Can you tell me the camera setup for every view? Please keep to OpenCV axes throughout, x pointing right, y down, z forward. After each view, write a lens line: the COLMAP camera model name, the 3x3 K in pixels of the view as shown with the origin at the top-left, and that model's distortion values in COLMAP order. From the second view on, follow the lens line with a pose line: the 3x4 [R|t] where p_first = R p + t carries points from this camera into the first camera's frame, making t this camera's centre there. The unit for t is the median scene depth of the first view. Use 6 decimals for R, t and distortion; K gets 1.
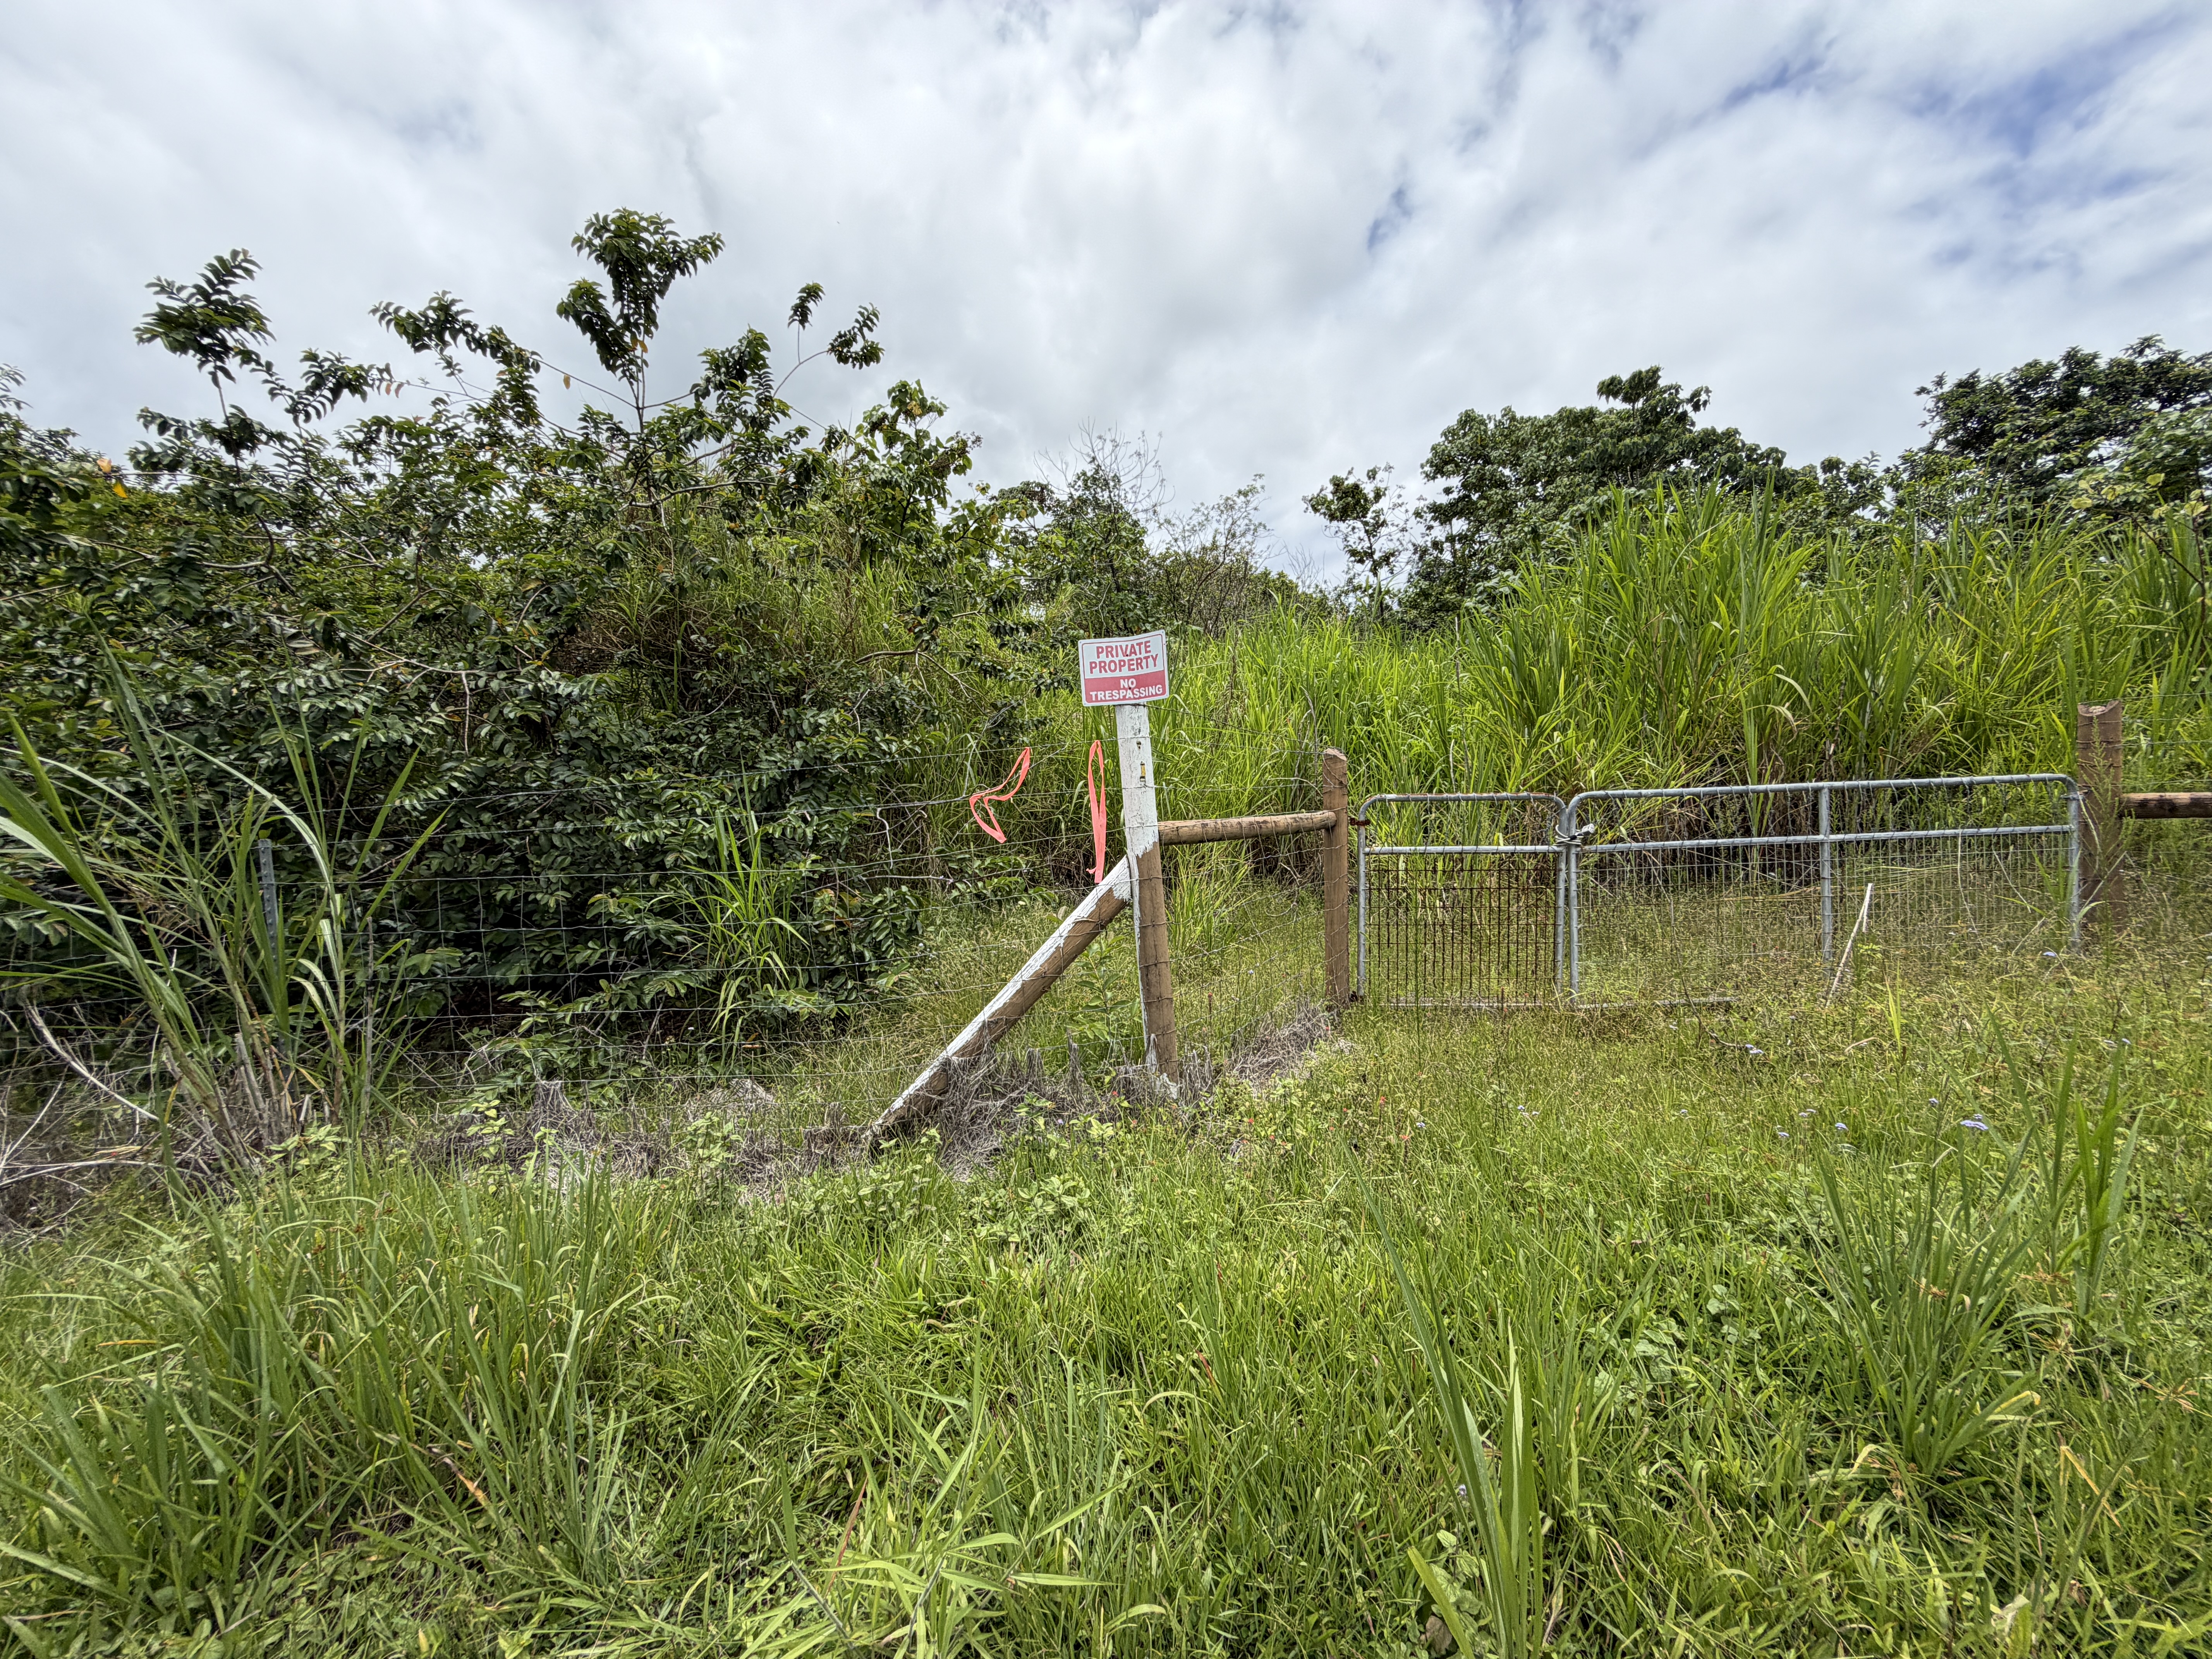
lens RADIAL K [[879.5, 0, 1099.7], [0, 879.5, 837.7], [0, 0, 1]] dist [0.000788, 0.000034]
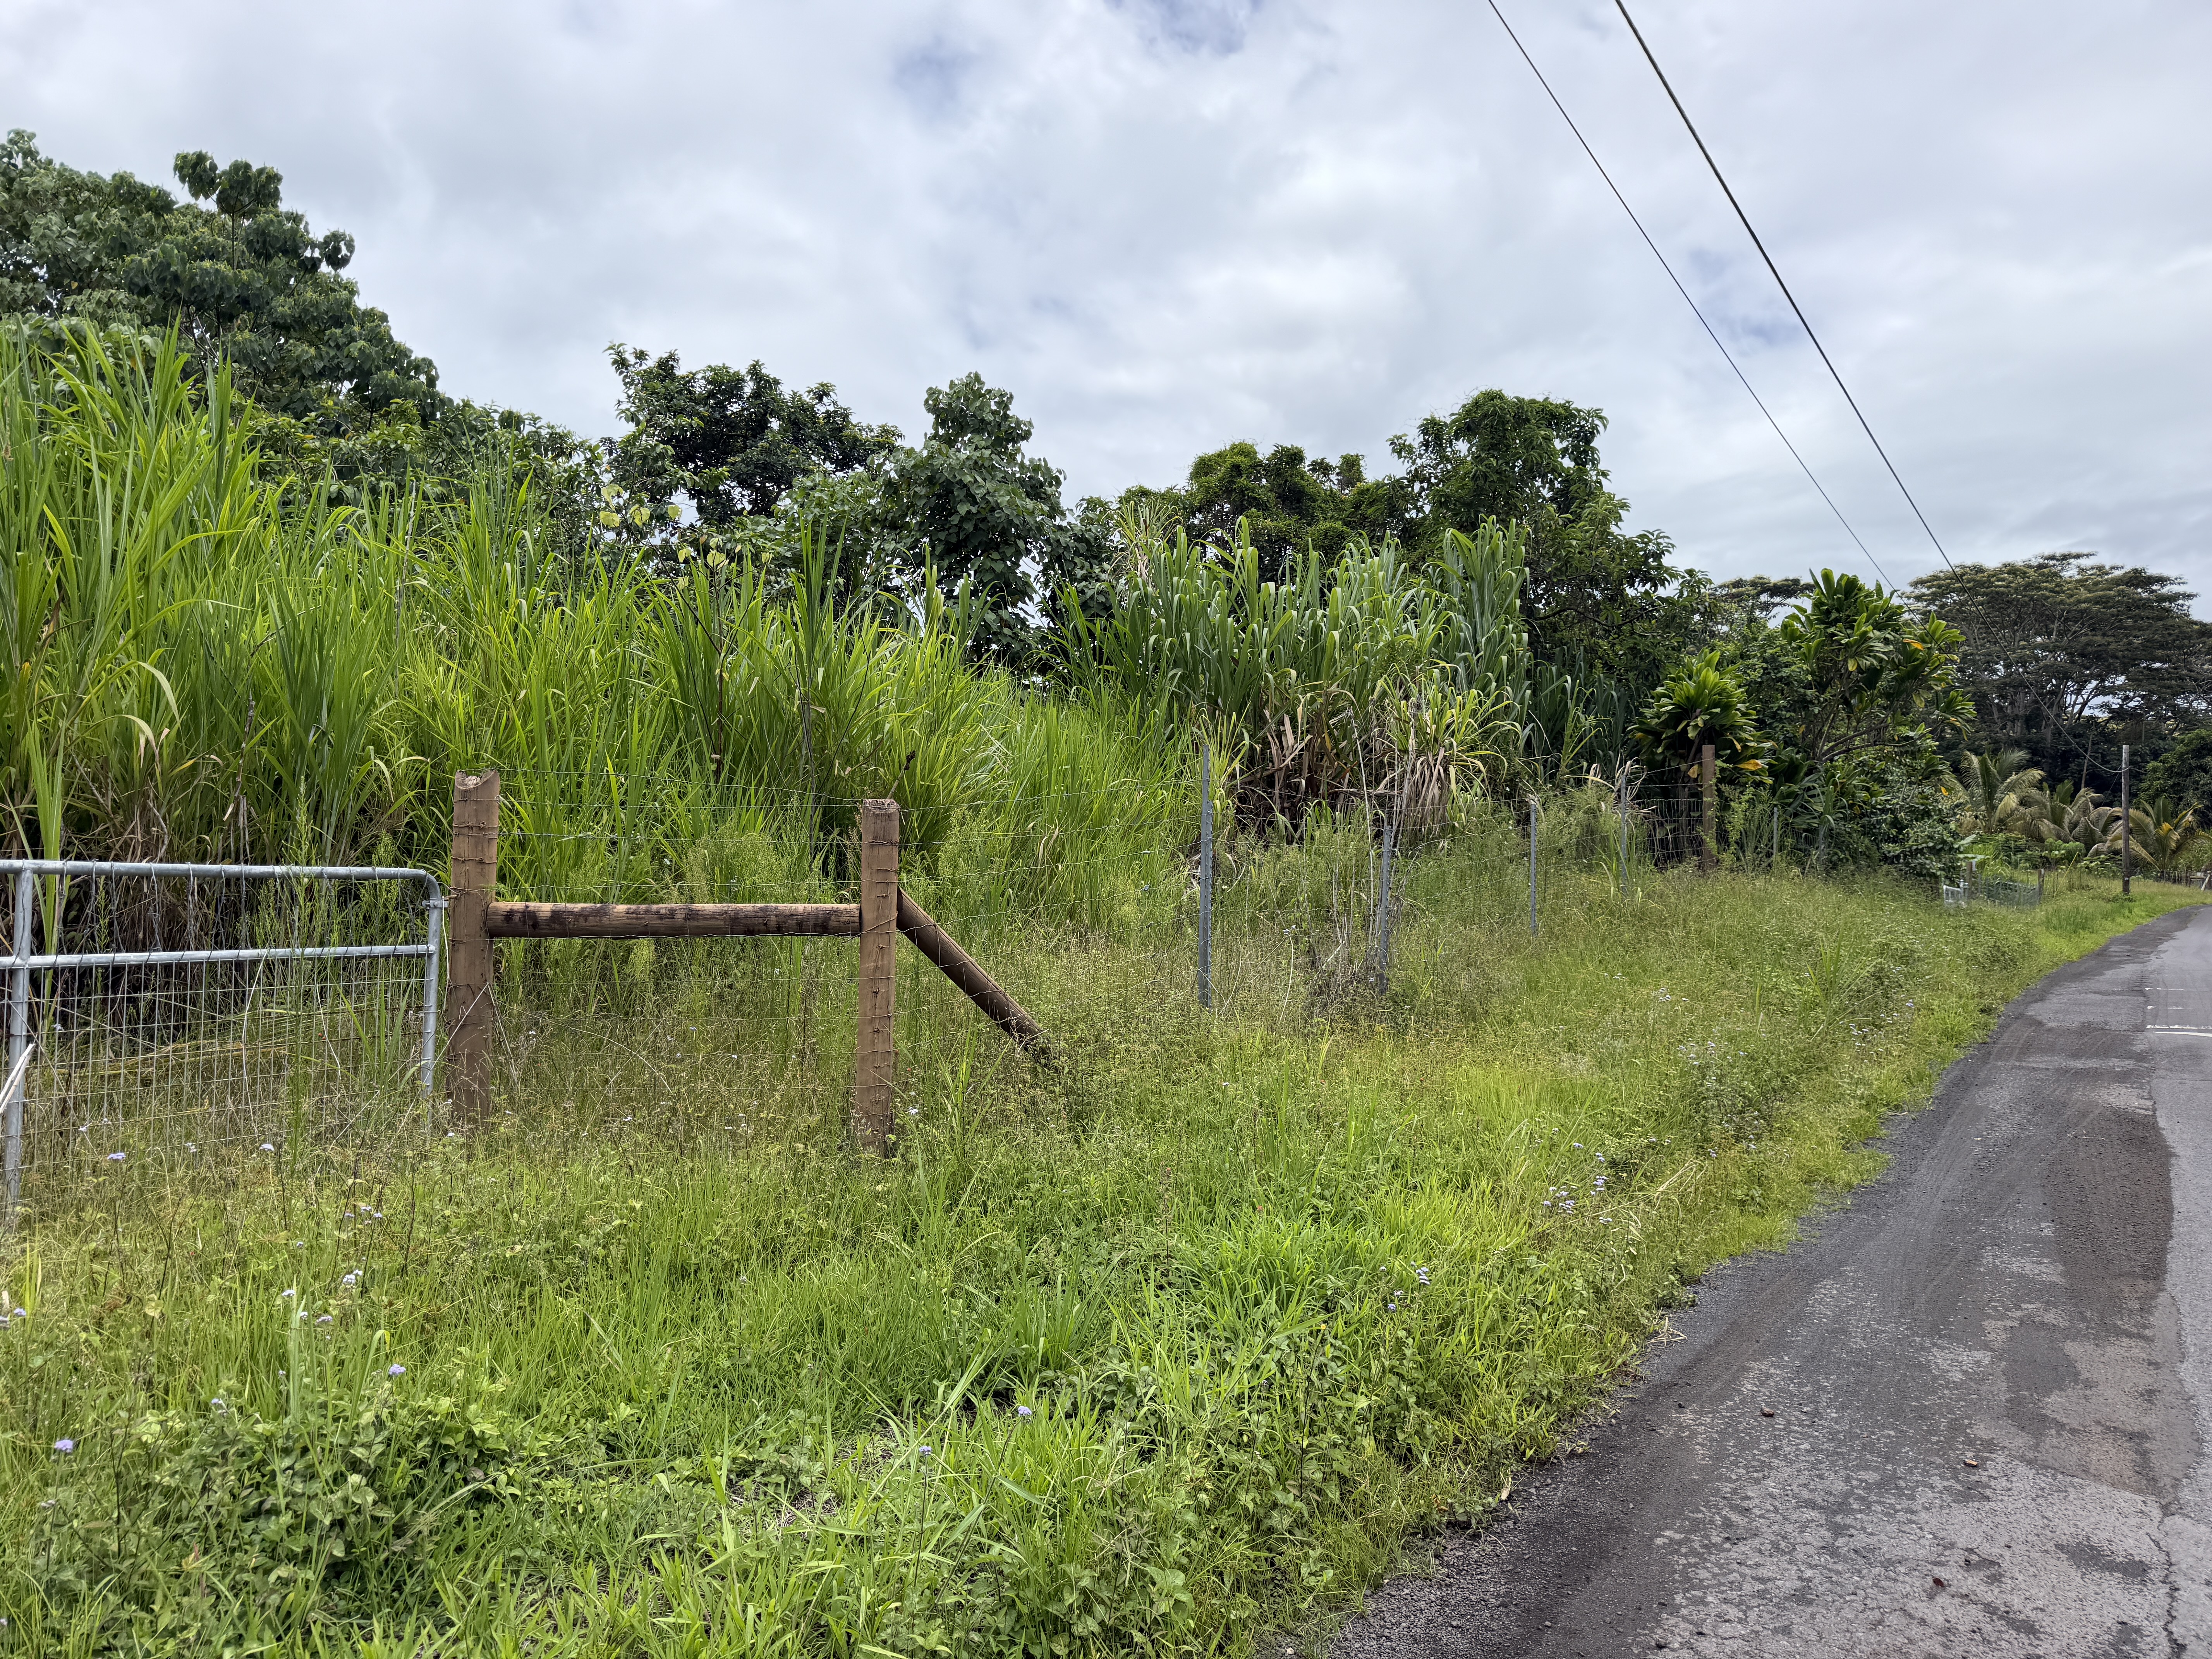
lens RADIAL K [[1540.8, 0, 1108.5], [0, 1540.8, 816.4], [0, 0, 1]] dist [0.085696, -0.091007]
pose [[0.528568, 0.085594, 0.844565, 0.327188], [-0.006818, 0.995300, -0.096603, -0.000031], [-0.848864, 0.045303, 0.526667, -0.080442]]
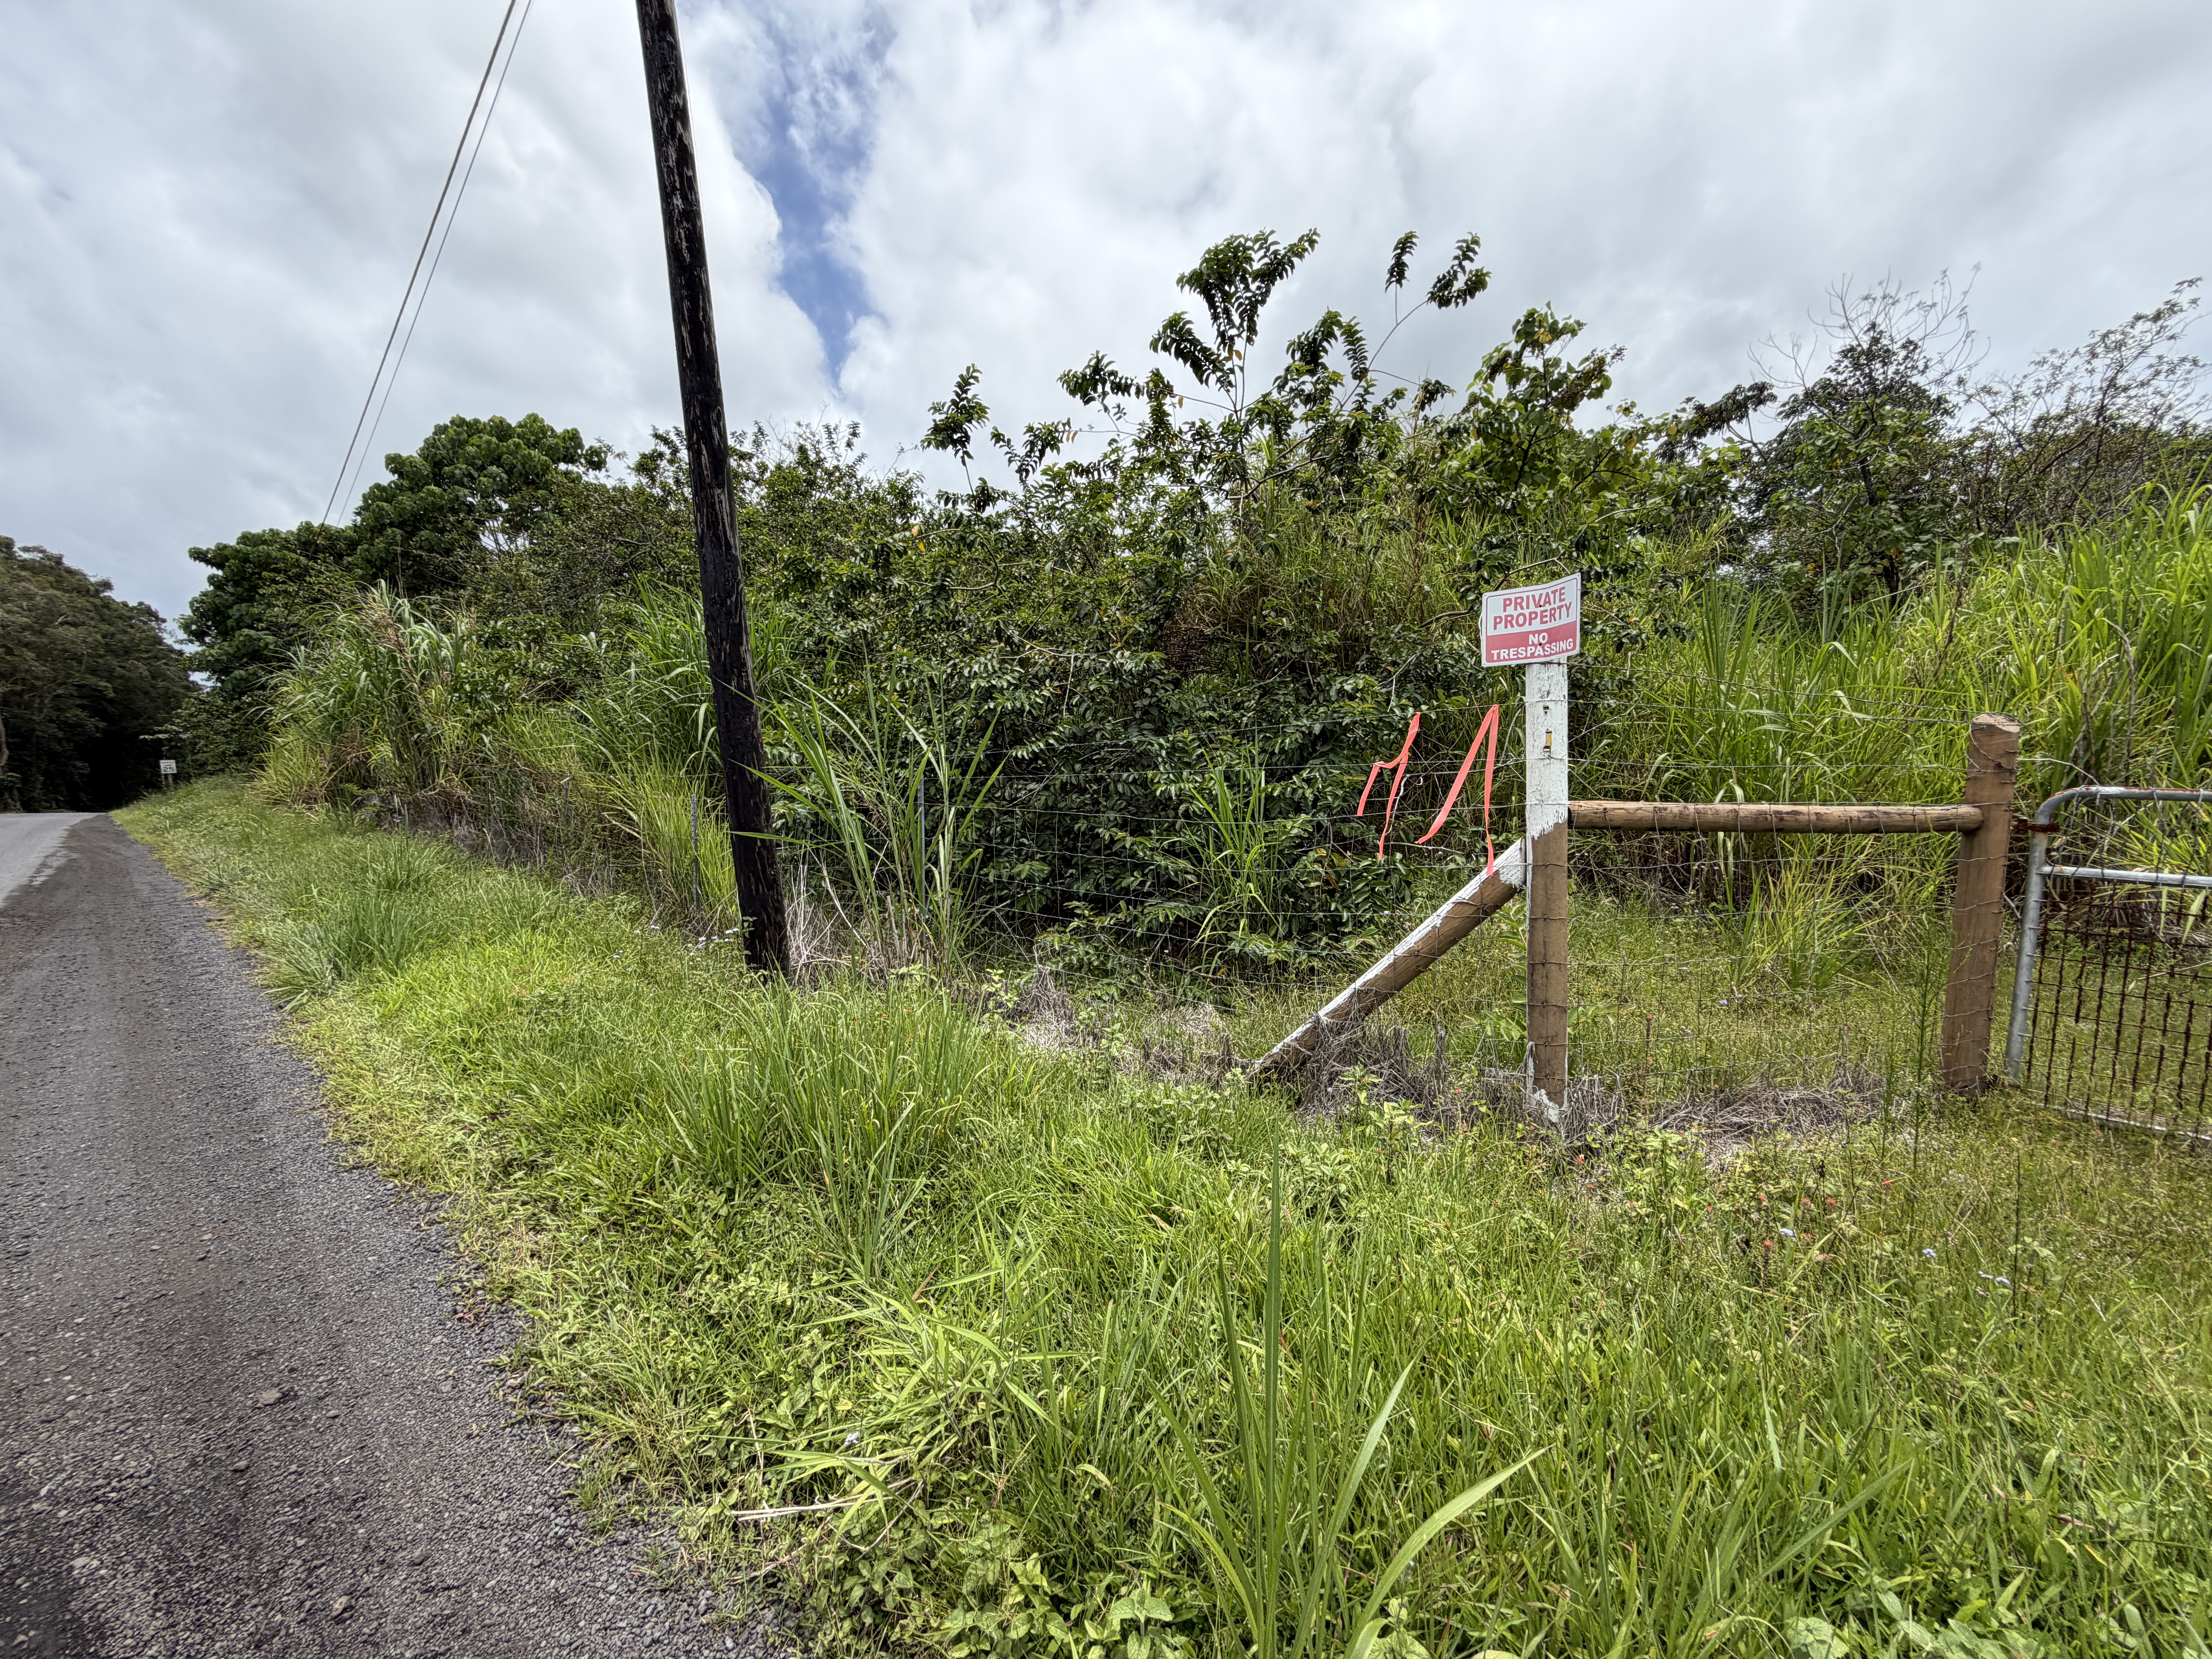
lens RADIAL K [[878.6, 0, 1103.1], [0, 878.6, 834.8], [0, 0, 1]] dist [-0.001356, 0.000370]
pose [[0.751375, 0.090742, -0.653606, 0.177205], [-0.067089, 0.995872, 0.061135, -0.004279], [0.656456, -0.002085, 0.754362, 0.039710]]
